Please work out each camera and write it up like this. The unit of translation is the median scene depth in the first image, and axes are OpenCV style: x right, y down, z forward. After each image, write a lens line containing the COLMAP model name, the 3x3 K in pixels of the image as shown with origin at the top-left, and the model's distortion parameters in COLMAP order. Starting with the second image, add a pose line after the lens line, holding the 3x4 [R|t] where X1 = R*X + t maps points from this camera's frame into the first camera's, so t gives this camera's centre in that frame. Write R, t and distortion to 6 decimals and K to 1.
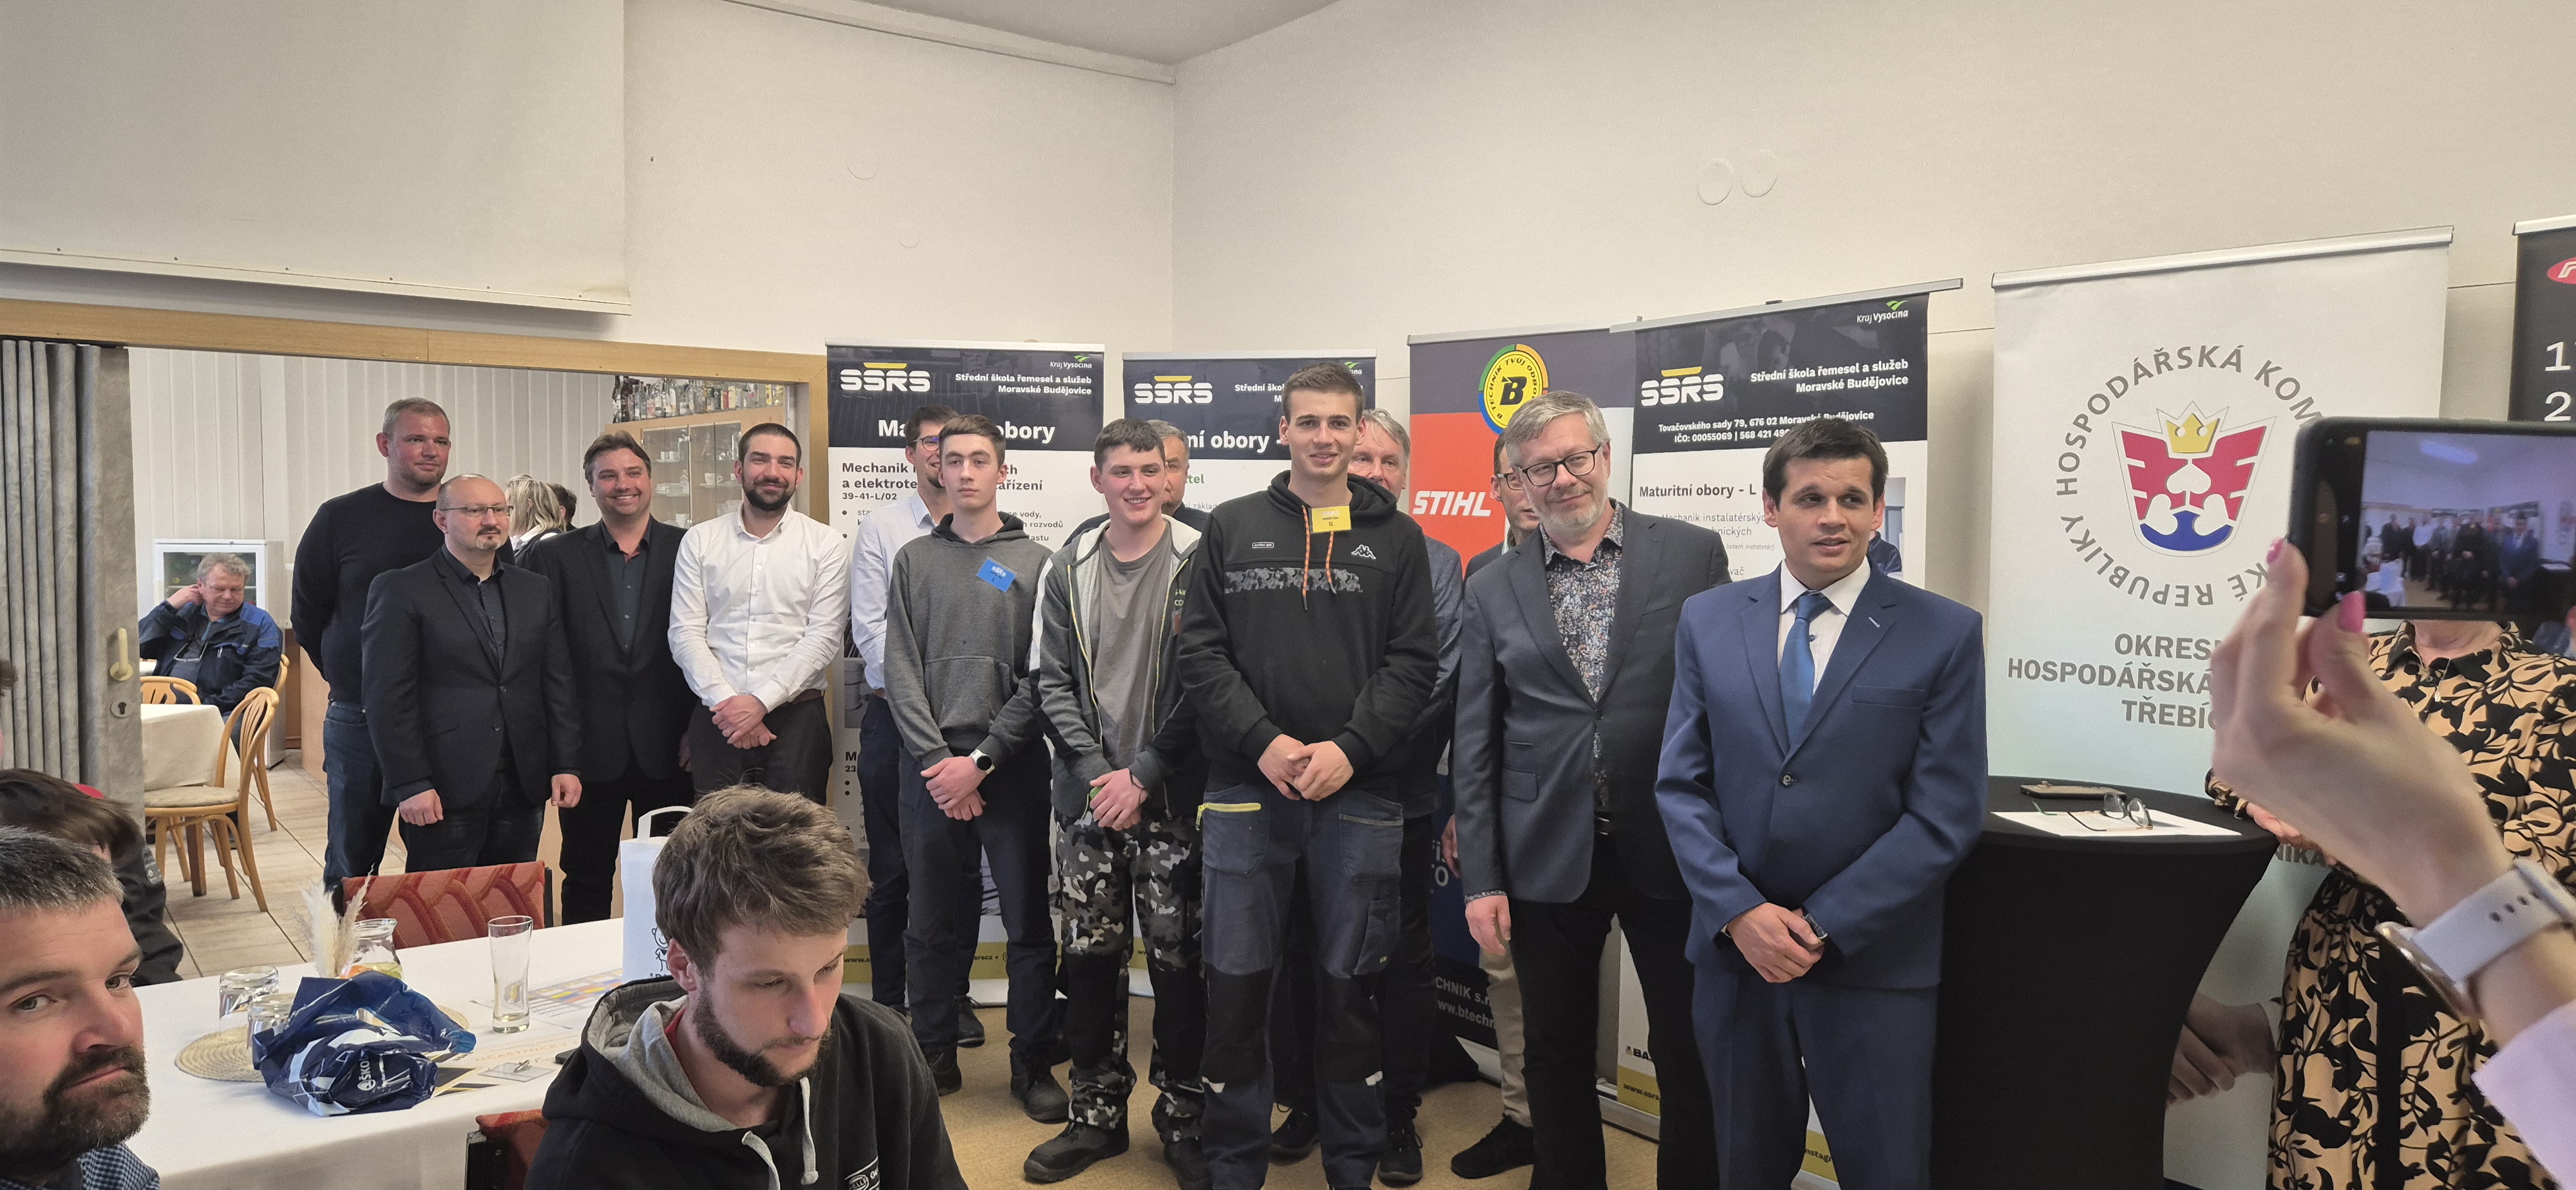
lens RADIAL K [[1700.2, 0, 1295.9], [0, 1700.2, 598.7], [0, 0, 1]] dist [0.038642, -0.008779]
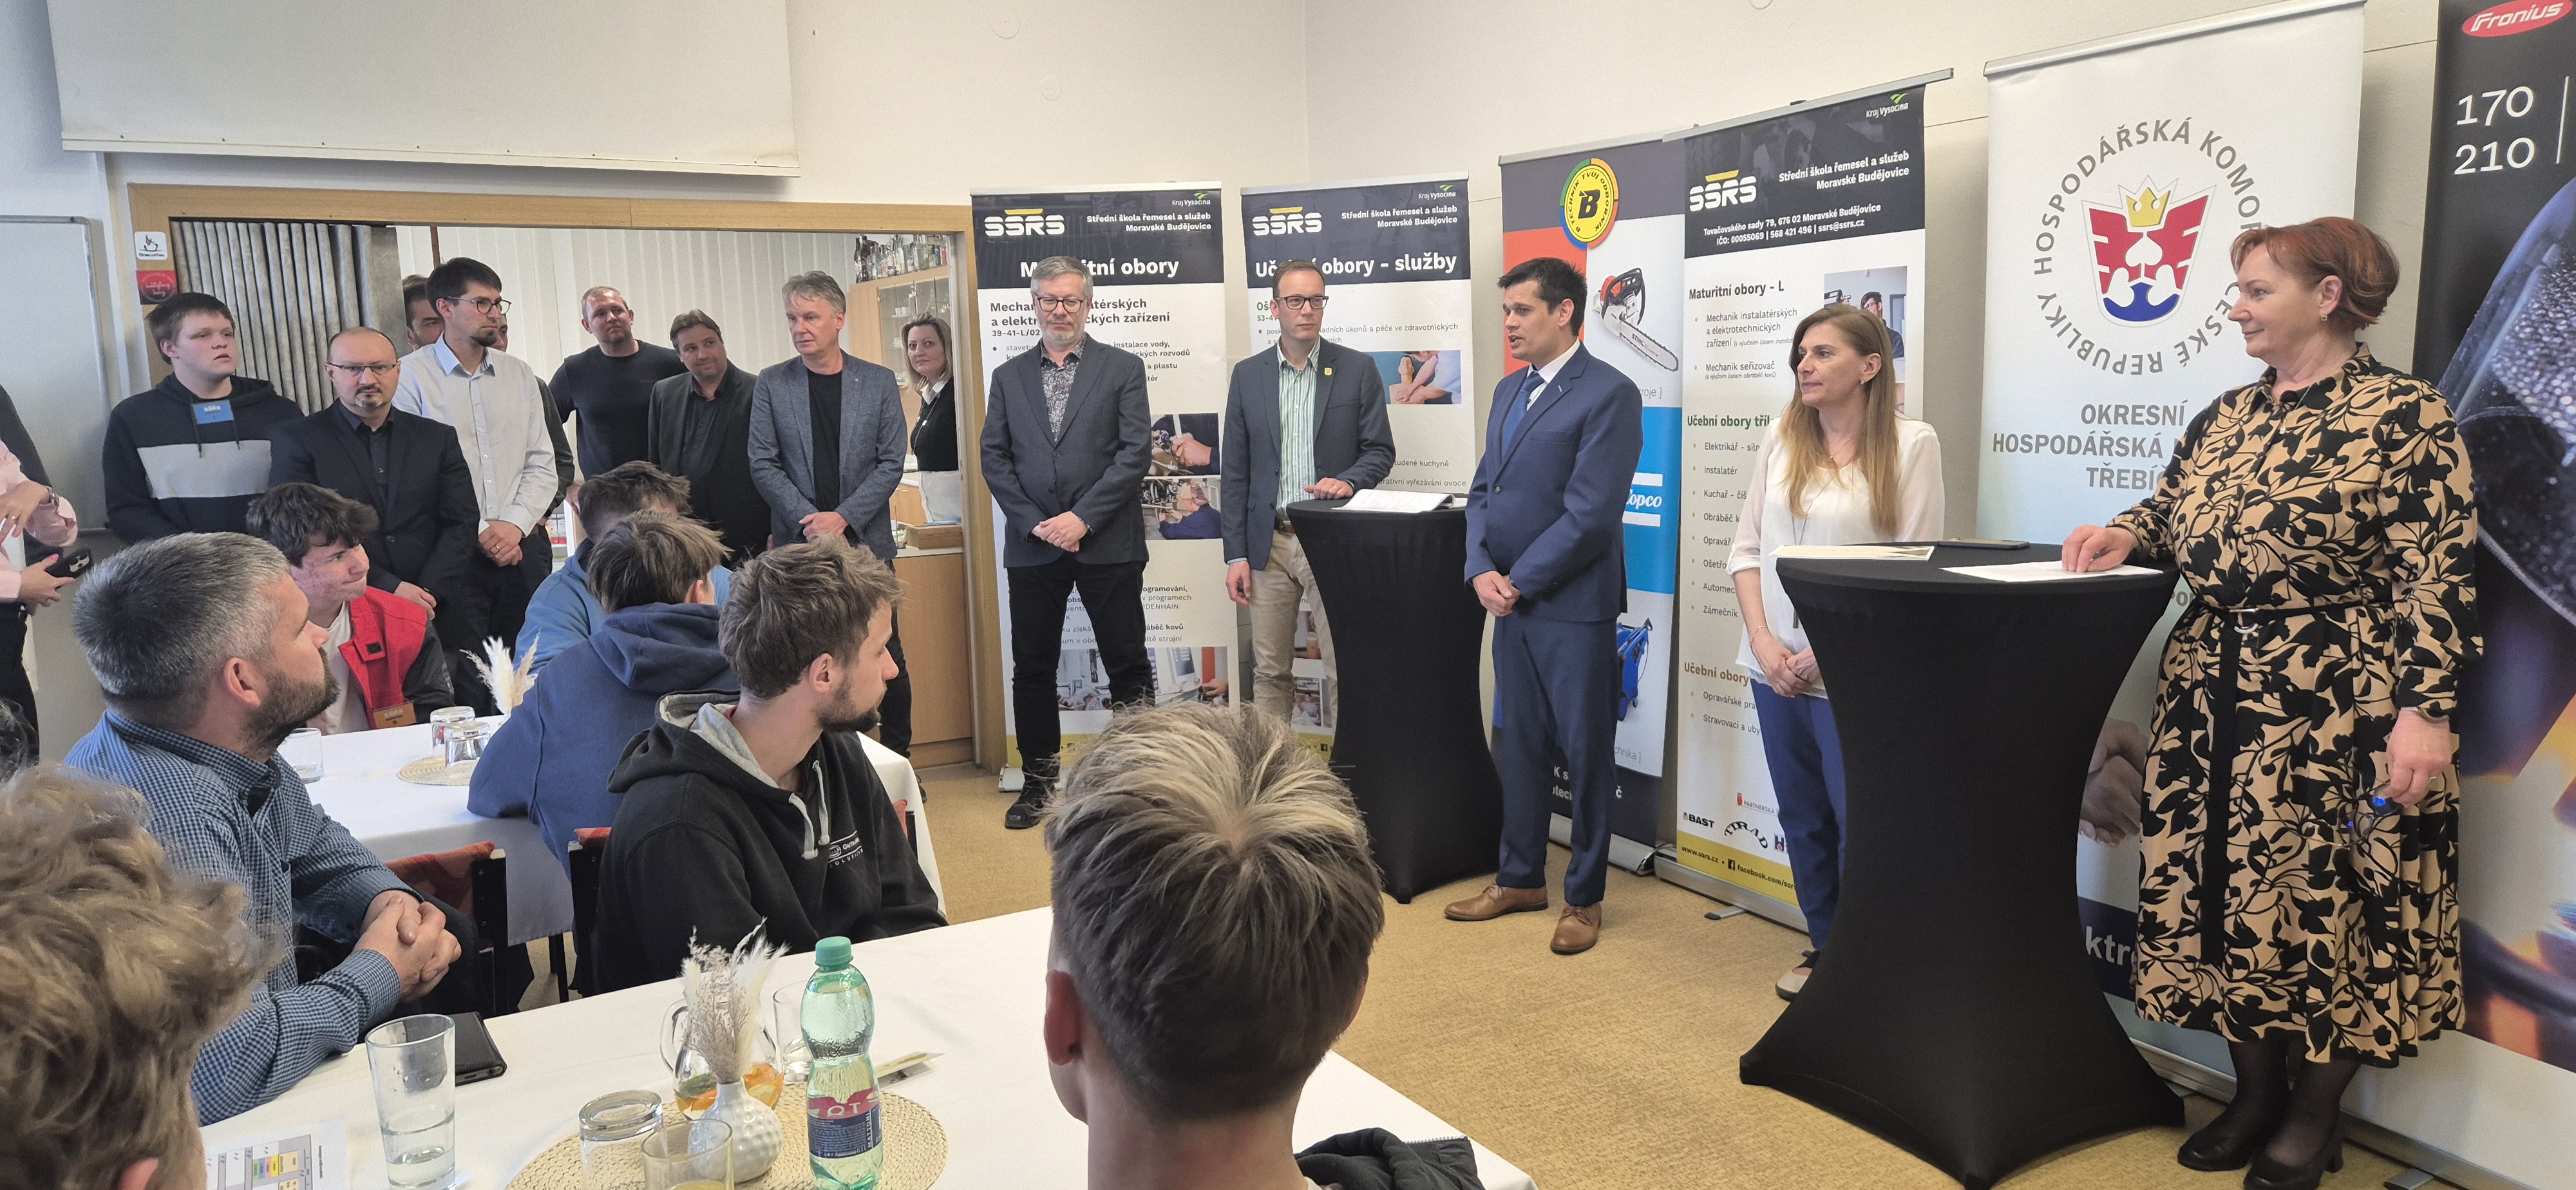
lens RADIAL K [[1700.2, 0, 1277.2], [0, 1700.2, 594.9], [0, 0, 1]] dist [0.038642, -0.008779]
pose [[0.986697, -0.014188, -0.161947, 0.129959], [0.028502, 0.995852, 0.086410, 0.025937], [0.160050, -0.089877, 0.983009, -0.103093]]
